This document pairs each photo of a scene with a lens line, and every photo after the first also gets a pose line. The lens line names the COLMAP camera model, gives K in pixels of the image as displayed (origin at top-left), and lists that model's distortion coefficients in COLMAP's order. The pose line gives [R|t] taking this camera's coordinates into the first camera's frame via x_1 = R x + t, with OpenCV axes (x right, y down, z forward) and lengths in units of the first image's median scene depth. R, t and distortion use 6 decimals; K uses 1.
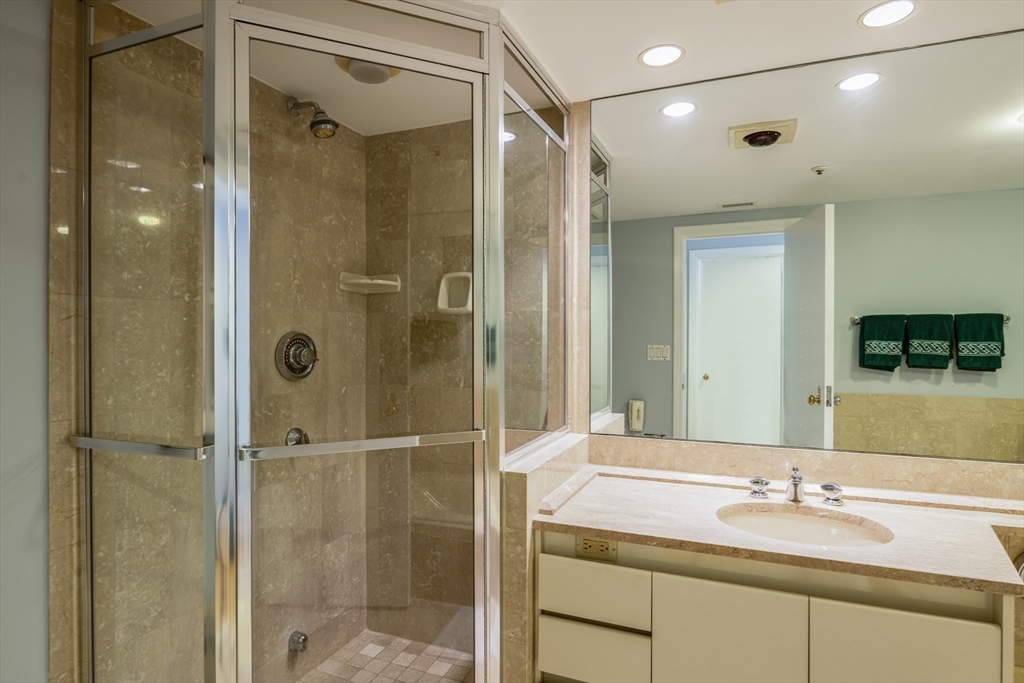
lens RADIAL K [[569.6, 0, 515.9], [0, 569.6, 334.5], [0, 0, 1]] dist [-0.000779, -0.000265]
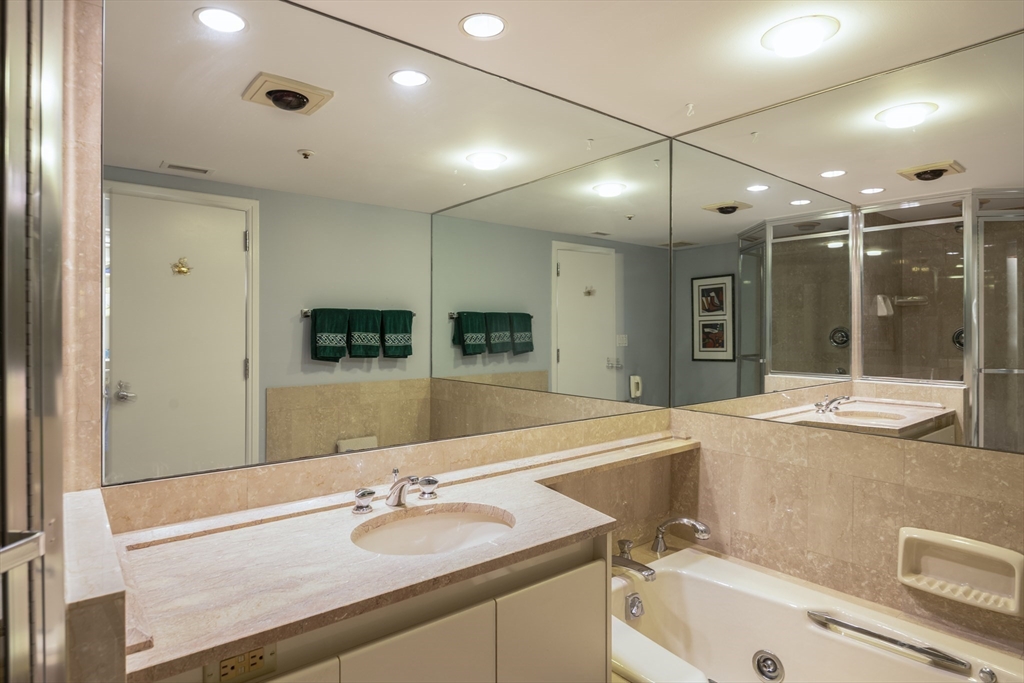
lens RADIAL K [[569.6, 0, 515.9], [0, 569.6, 334.5], [0, 0, 1]] dist [-0.000779, -0.000265]
pose [[0.475884, -0.005521, 0.879491, -0.165617], [-0.003911, 0.999957, 0.008393, 0.004421], [-0.879500, -0.007434, 0.475842, 0.279815]]
